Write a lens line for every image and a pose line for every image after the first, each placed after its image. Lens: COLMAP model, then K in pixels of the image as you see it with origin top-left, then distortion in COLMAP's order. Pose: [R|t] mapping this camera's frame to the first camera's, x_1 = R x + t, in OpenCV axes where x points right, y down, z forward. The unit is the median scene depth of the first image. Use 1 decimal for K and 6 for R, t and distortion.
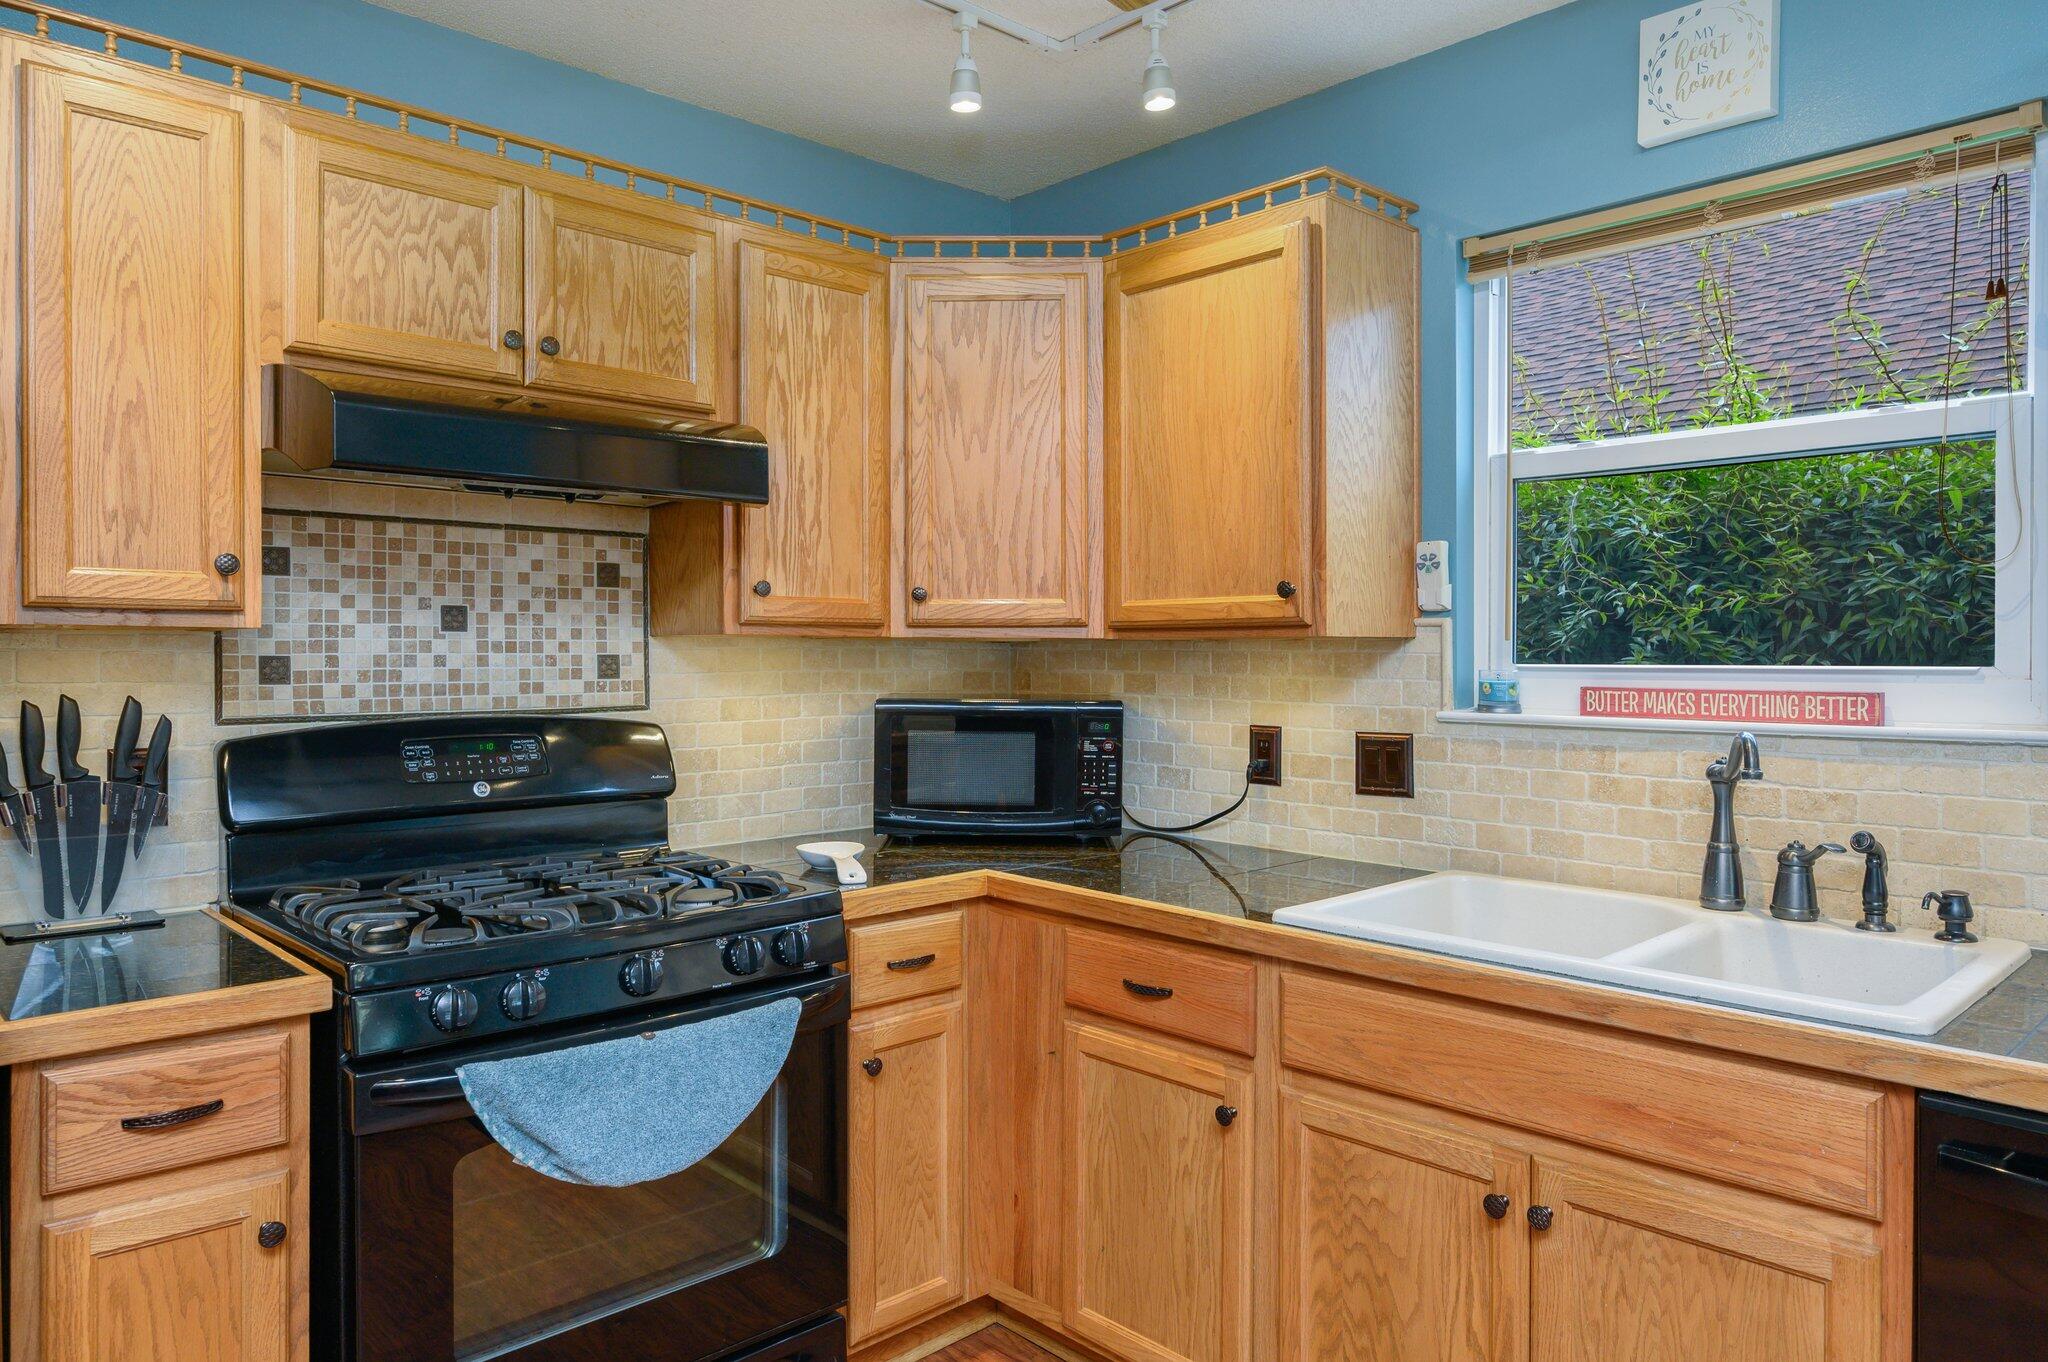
lens RADIAL K [[1334.9, 0, 1022.6], [0, 1334.9, 667.1], [0, 0, 1]] dist [0.007558, -0.003260]
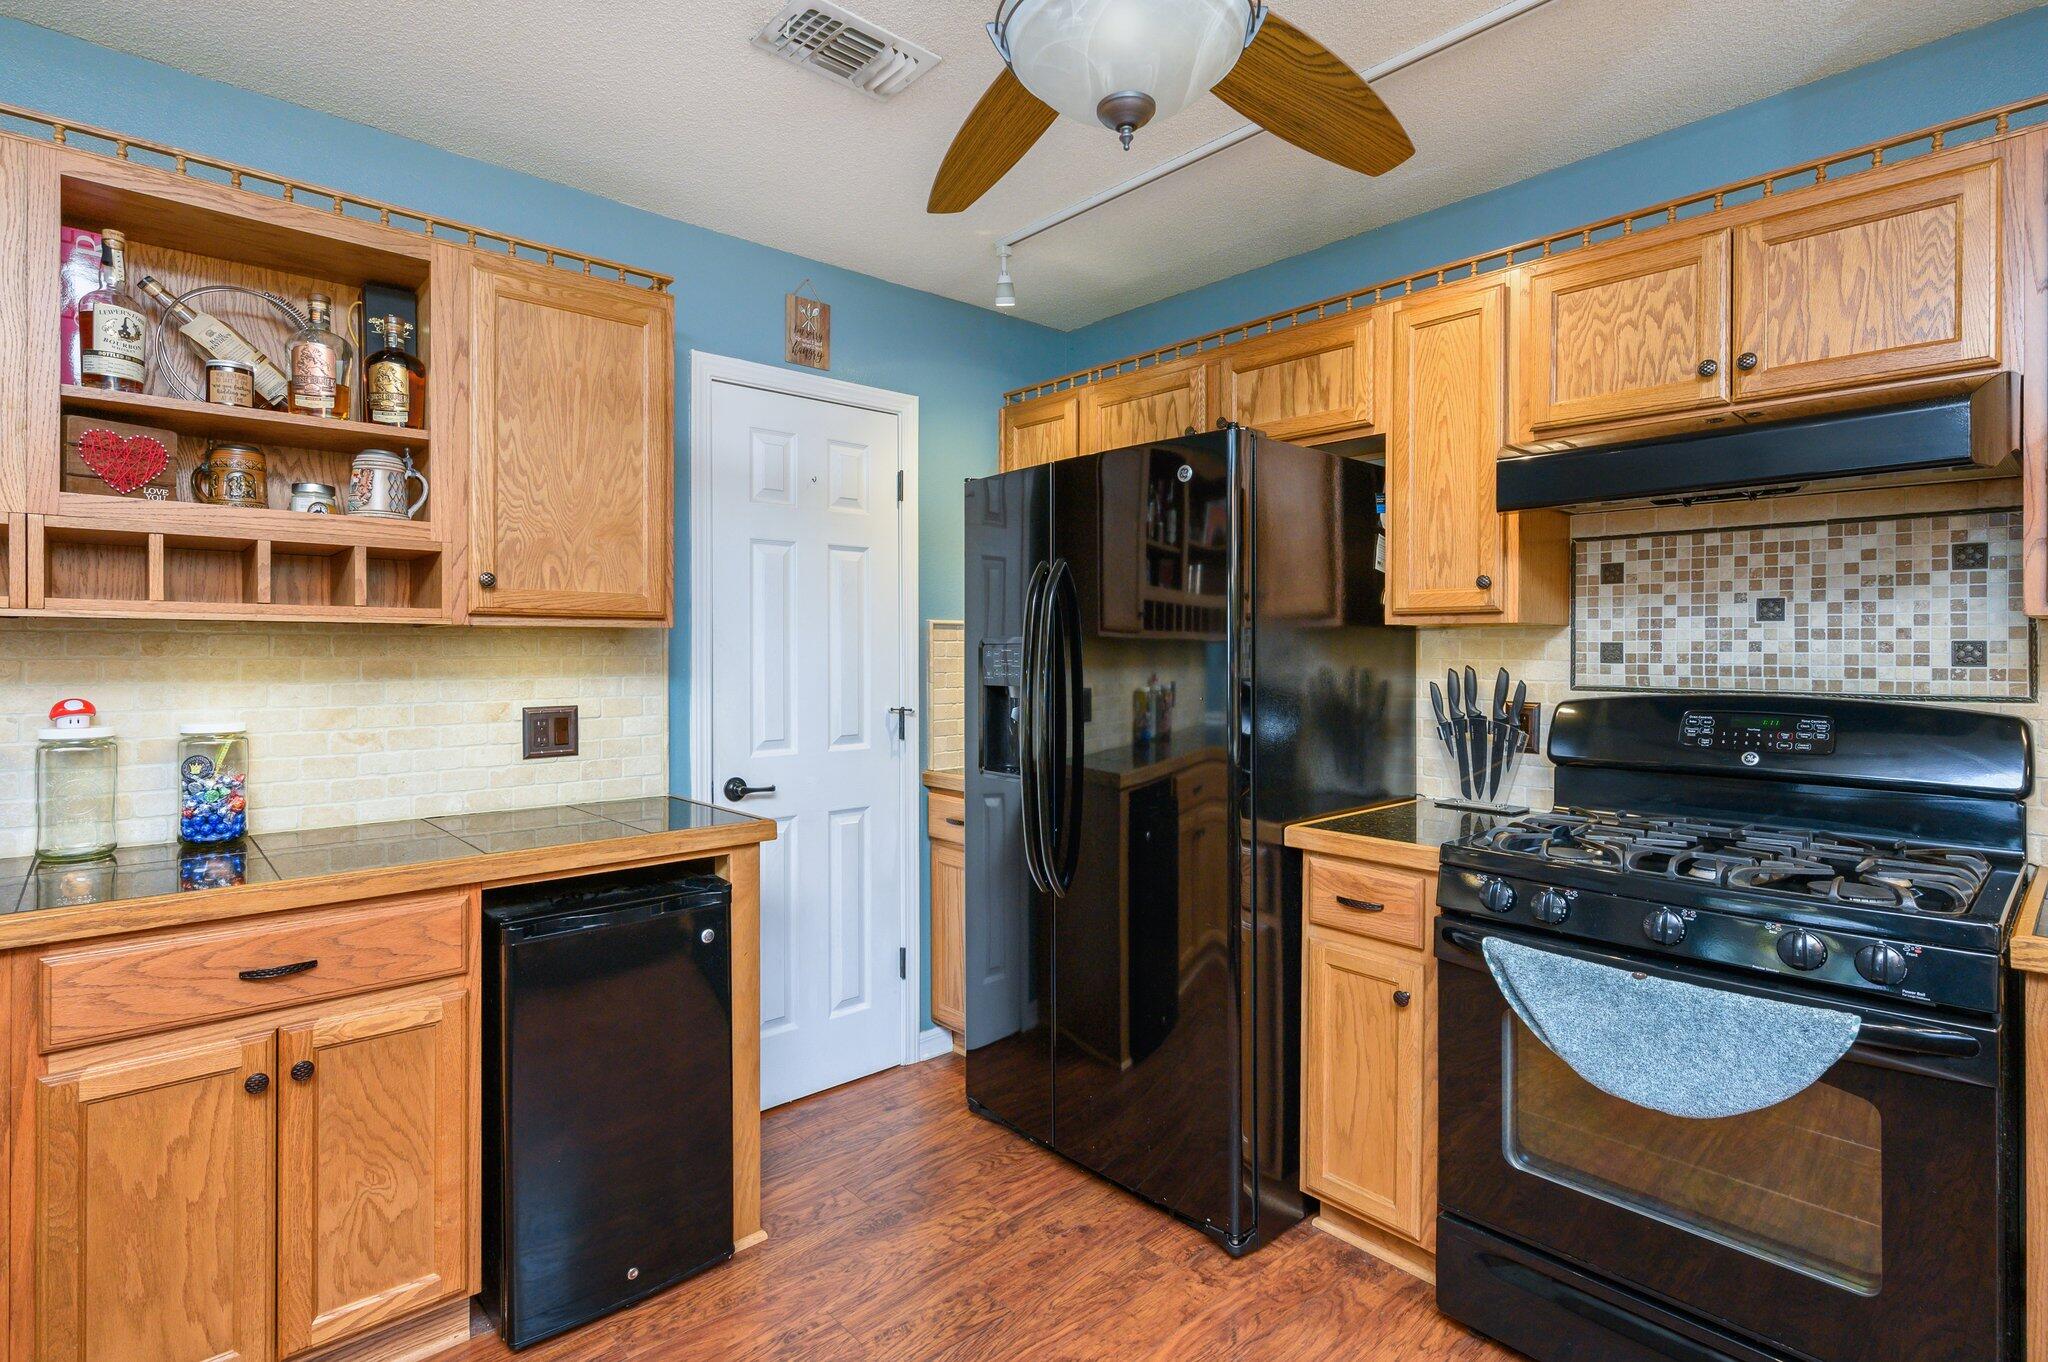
lens RADIAL K [[994.2, 0, 1019.8], [0, 994.2, 649.8], [0, 0, 1]] dist [-0.002262, -0.000255]
pose [[-0.025201, 0.002398, -0.999680, 0.452226], [-0.013199, 0.999909, 0.002731, 0.004260], [0.999595, 0.013263, -0.025168, 0.392633]]
